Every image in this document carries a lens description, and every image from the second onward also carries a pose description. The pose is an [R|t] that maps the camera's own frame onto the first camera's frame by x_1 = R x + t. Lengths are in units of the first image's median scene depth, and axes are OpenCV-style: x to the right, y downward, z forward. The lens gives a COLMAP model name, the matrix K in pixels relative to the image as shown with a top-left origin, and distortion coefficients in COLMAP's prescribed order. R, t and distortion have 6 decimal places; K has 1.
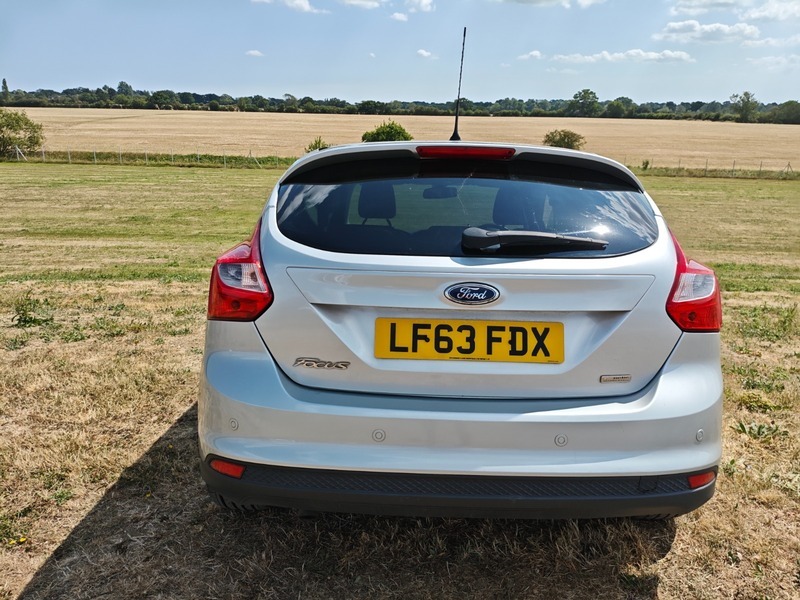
lens RADIAL K [[625.5, 0, 410.1], [0, 625.5, 286.4], [0, 0, 1]] dist [0.032941, -0.059174]
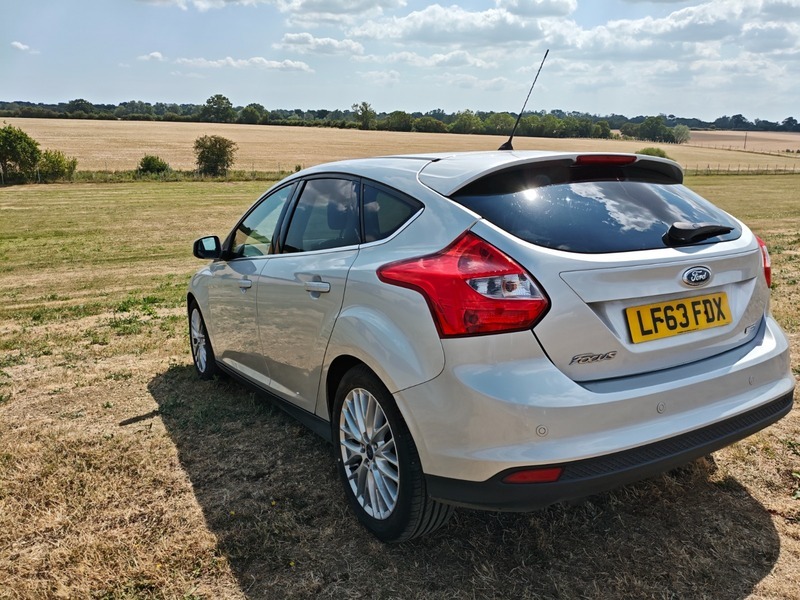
lens RADIAL K [[622.7, 0, 410.4], [0, 622.7, 298.6], [0, 0, 1]] dist [0.034512, -0.054582]
pose [[0.850393, -0.131529, 0.509443, -0.625435], [0.126056, 0.990982, 0.045434, -0.044043], [-0.510824, 0.025582, 0.859304, 0.155257]]
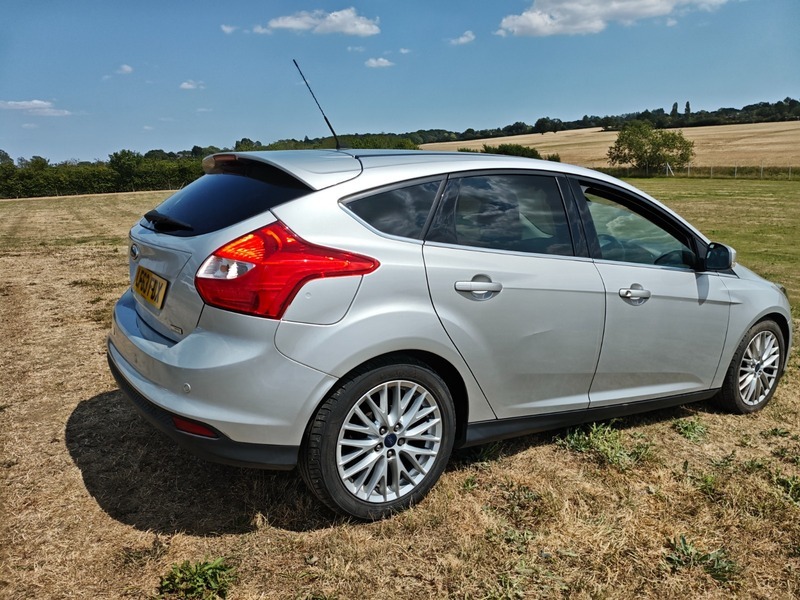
lens RADIAL K [[621.6, 0, 410.5], [0, 621.6, 299.1], [0, 0, 1]] dist [0.029233, -0.060652]
pose [[0.558847, 0.146991, -0.816139, 1.088374], [-0.149223, 0.985925, 0.075390, -0.055484], [0.815734, 0.079655, 0.572916, 0.423642]]
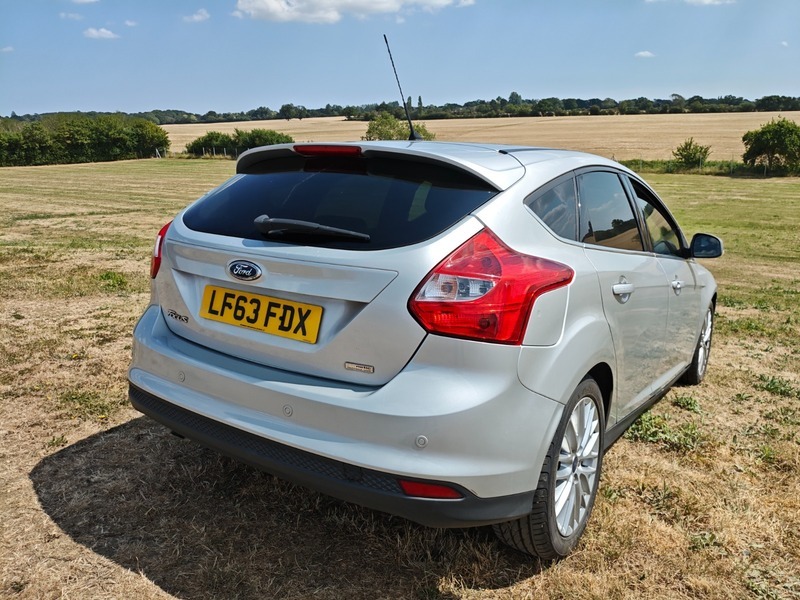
lens RADIAL K [[623.0, 0, 406.5], [0, 623.0, 285.9], [0, 0, 1]] dist [0.040101, -0.075677]
pose [[0.833709, 0.104087, -0.542306, 0.620282], [-0.107589, 0.993872, 0.025358, -0.013976], [0.541622, 0.037205, 0.839799, 0.116915]]
